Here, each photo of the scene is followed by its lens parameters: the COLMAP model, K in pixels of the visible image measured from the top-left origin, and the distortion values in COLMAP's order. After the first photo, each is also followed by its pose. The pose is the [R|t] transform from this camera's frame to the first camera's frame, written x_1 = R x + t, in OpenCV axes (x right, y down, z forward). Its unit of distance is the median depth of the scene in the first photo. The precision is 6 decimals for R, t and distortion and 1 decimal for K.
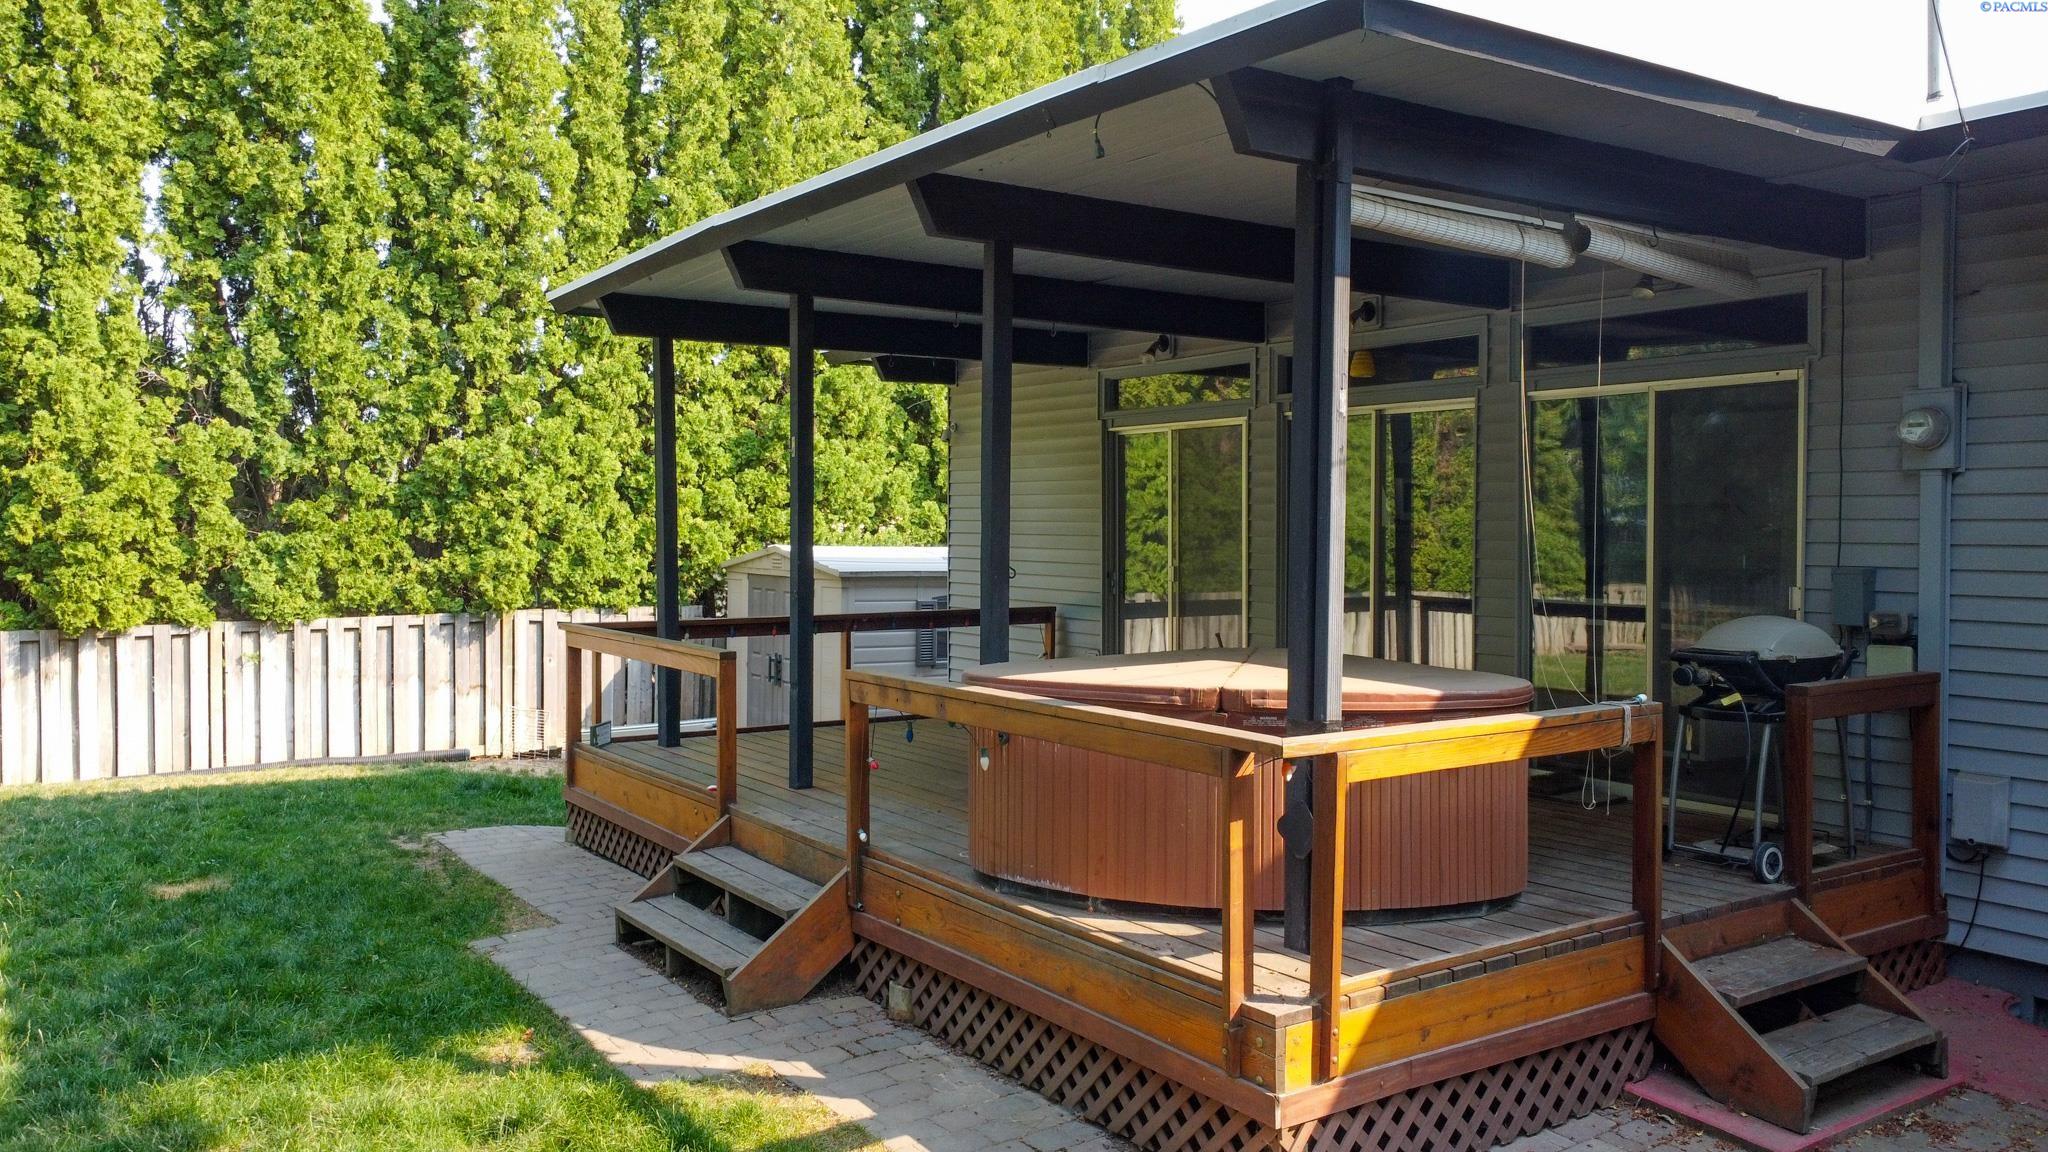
lens RADIAL K [[1541.0, 0, 1022.9], [0, 1541.0, 569.6], [0, 0, 1]] dist [-0.005902, -0.005496]
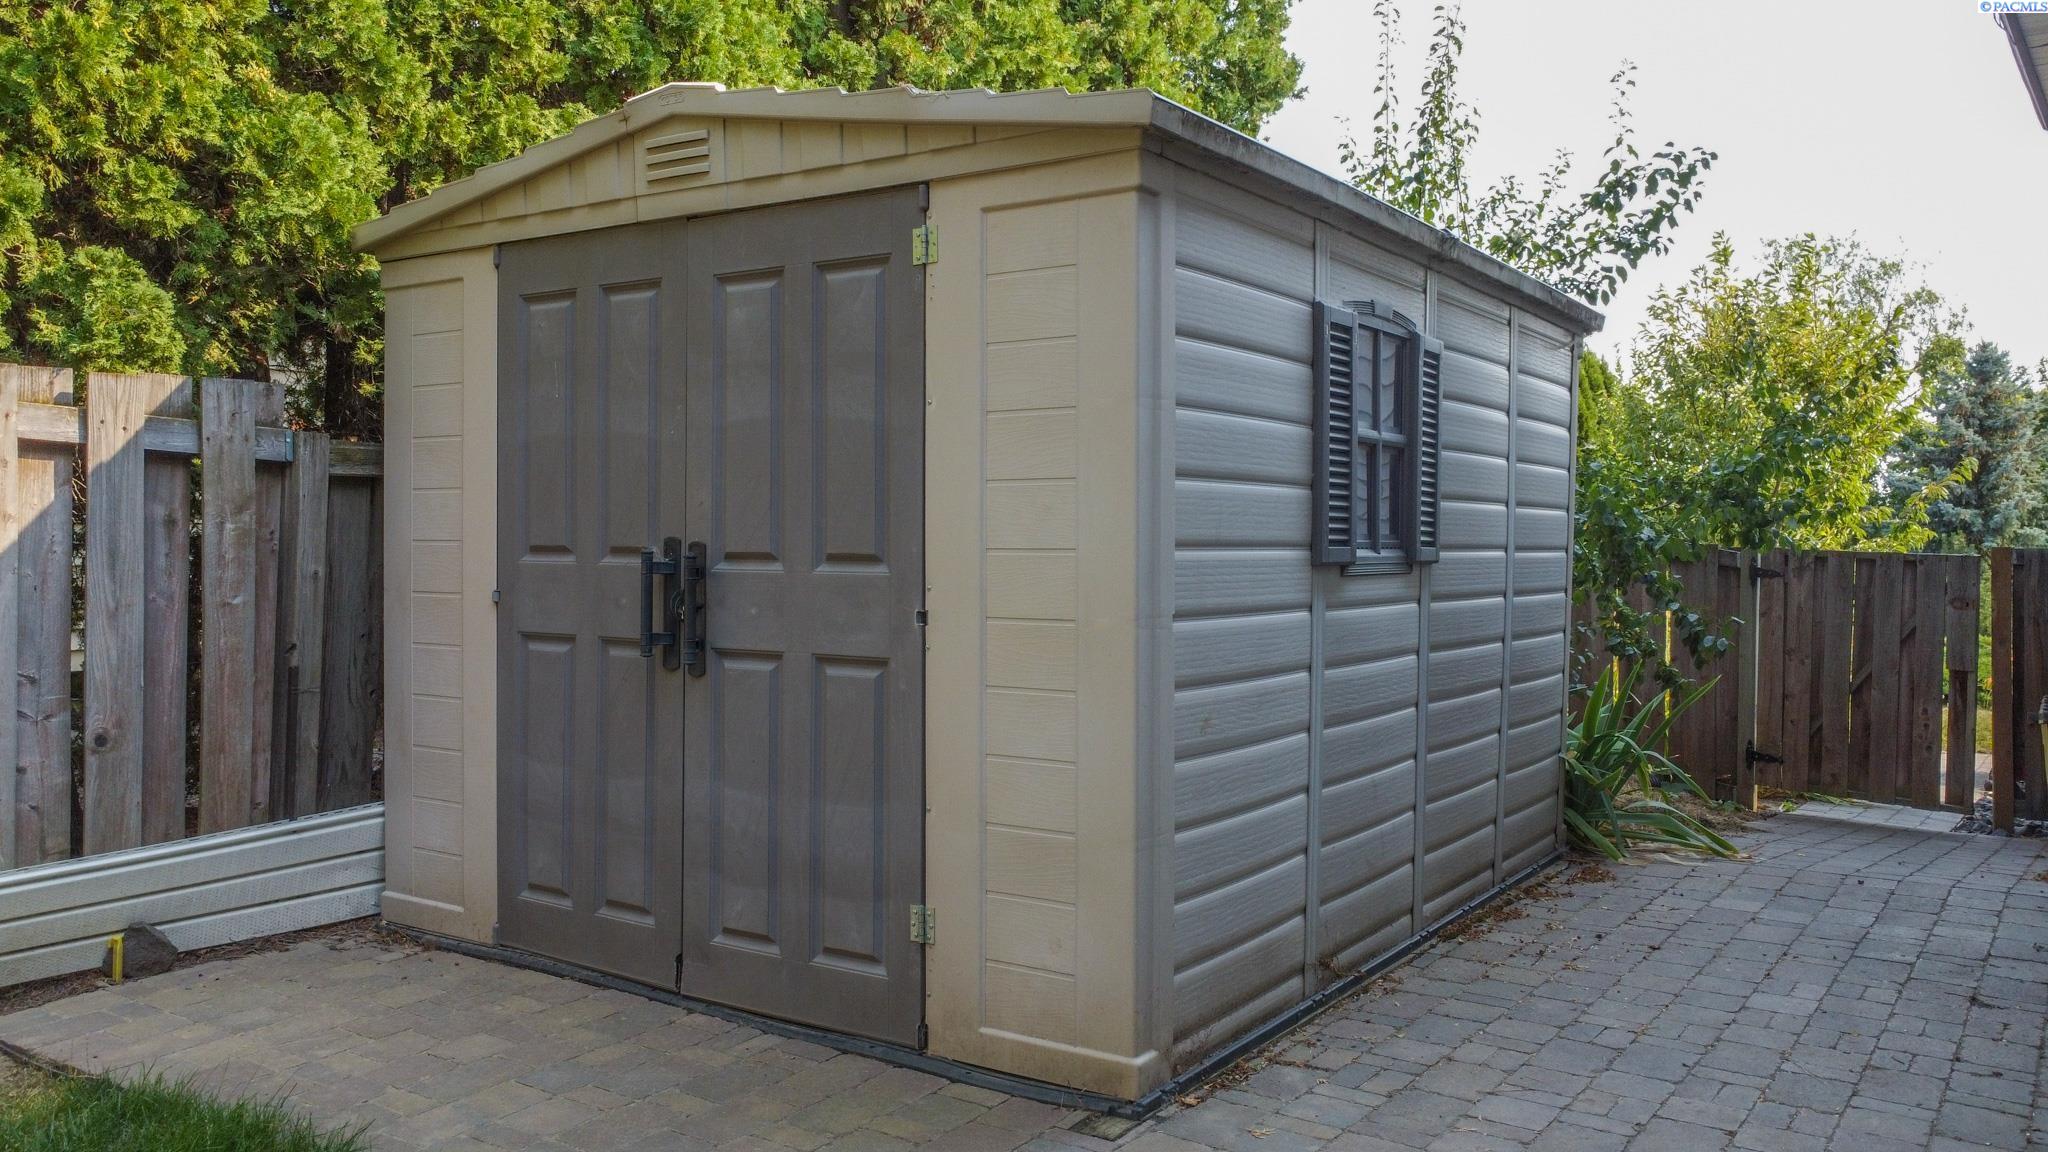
lens RADIAL K [[1541.0, 0, 1021.1], [0, 1541.0, 568.4], [0, 0, 1]] dist [-0.005902, -0.005496]
pose [[0.935027, -0.005743, 0.354529, -0.181193], [0.010387, 0.999883, -0.011196, 0.058386], [-0.354423, 0.014151, 0.934978, 0.703458]]
